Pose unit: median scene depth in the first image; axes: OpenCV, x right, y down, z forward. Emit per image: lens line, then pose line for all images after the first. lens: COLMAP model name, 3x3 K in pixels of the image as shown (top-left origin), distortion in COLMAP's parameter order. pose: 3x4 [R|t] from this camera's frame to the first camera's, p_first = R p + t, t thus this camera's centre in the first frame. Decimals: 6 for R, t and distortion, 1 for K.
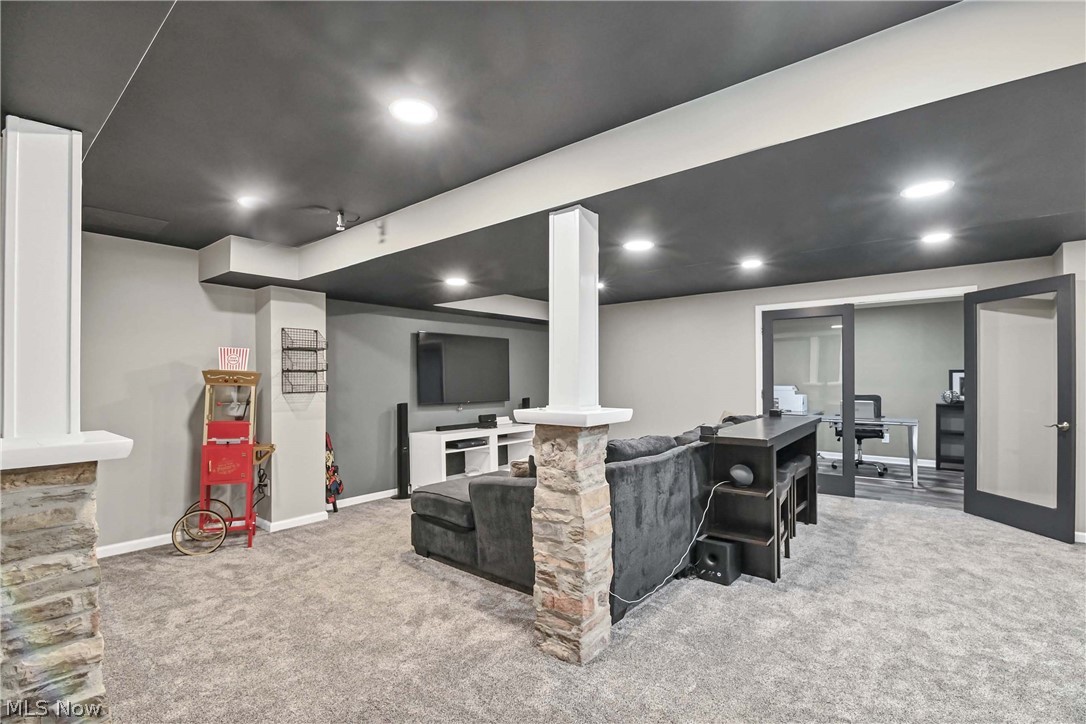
lens RADIAL K [[489.1, 0, 543.1], [0, 489.1, 372.1], [0, 0, 1]] dist [-0.016905, -0.004341]
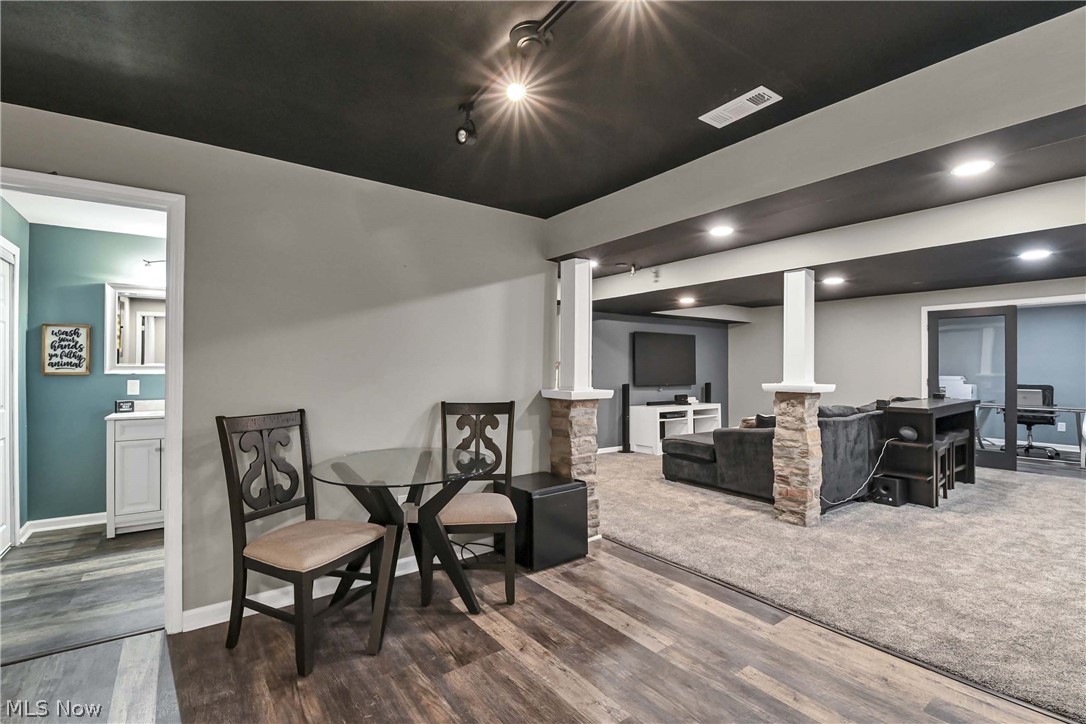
lens RADIAL K [[489.1, 0, 540.9], [0, 489.1, 361.5], [0, 0, 1]] dist [-0.016905, -0.004341]
pose [[0.966632, 0.006609, -0.256084, -0.288643], [-0.006310, 0.999978, 0.001987, -0.001765], [0.256092, -0.000305, 0.966652, -0.685950]]
